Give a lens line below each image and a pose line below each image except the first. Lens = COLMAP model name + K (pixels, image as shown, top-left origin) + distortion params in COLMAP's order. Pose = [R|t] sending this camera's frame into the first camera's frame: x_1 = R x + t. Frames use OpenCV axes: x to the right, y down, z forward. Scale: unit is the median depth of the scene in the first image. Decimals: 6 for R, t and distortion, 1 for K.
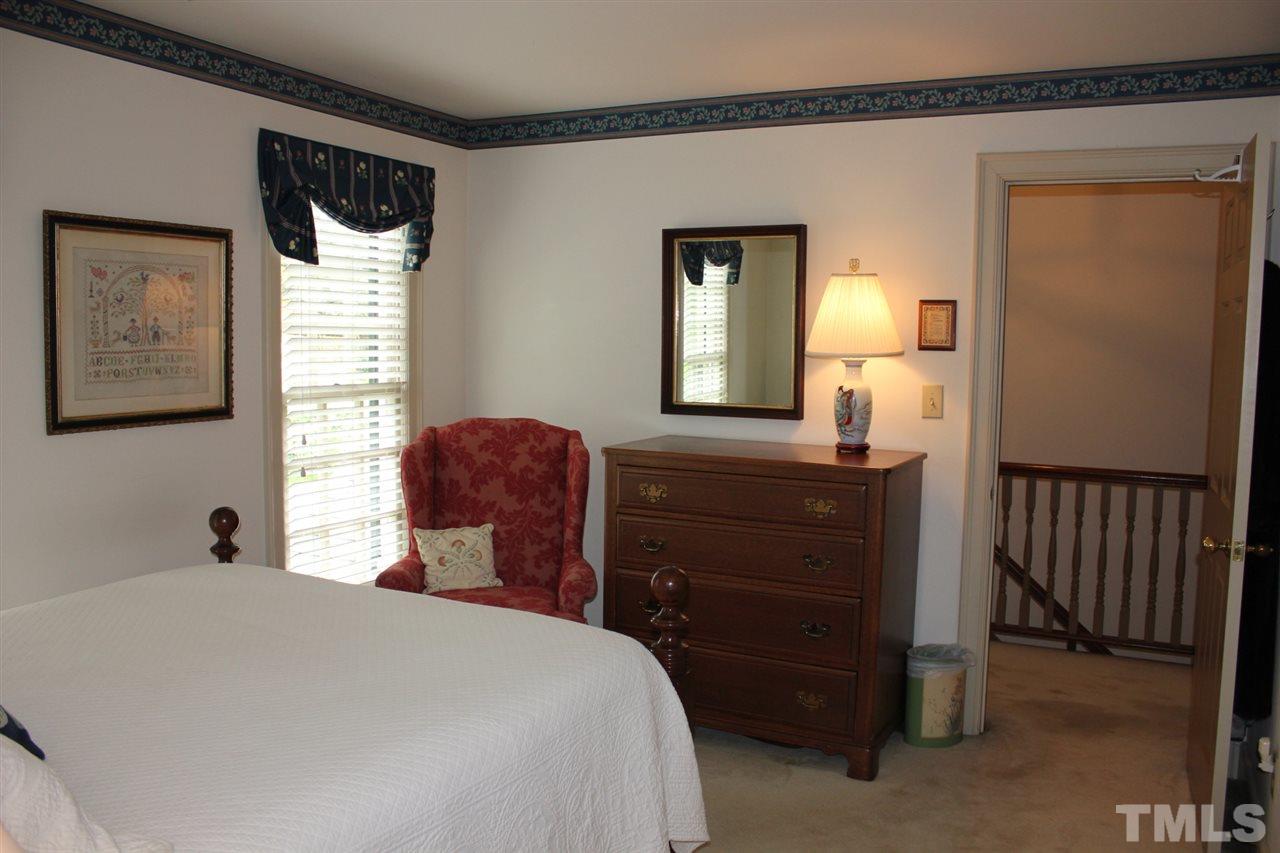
lens RADIAL K [[1047.4, 0, 640.0], [0, 1047.4, 426.5], [0, 0, 1]] dist [-0.101274, 0.002301]
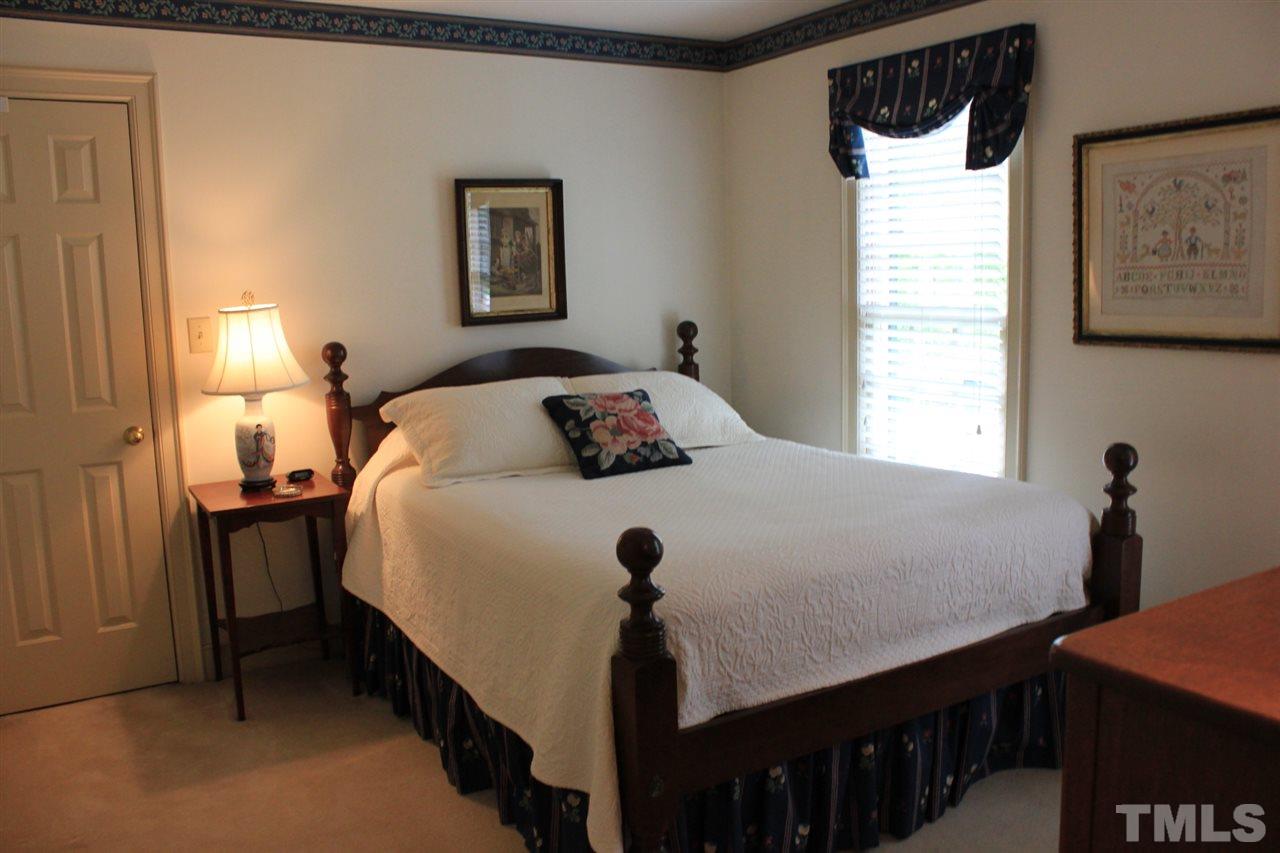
lens RADIAL K [[1047.4, 0, 640.0], [0, 1047.4, 426.5], [0, 0, 1]] dist [-0.101274, 0.002301]
pose [[-0.546260, 0.132619, -0.827050, 0.558289], [-0.036369, 0.982700, 0.181599, -0.083176], [0.836826, 0.129279, -0.531987, 1.139404]]
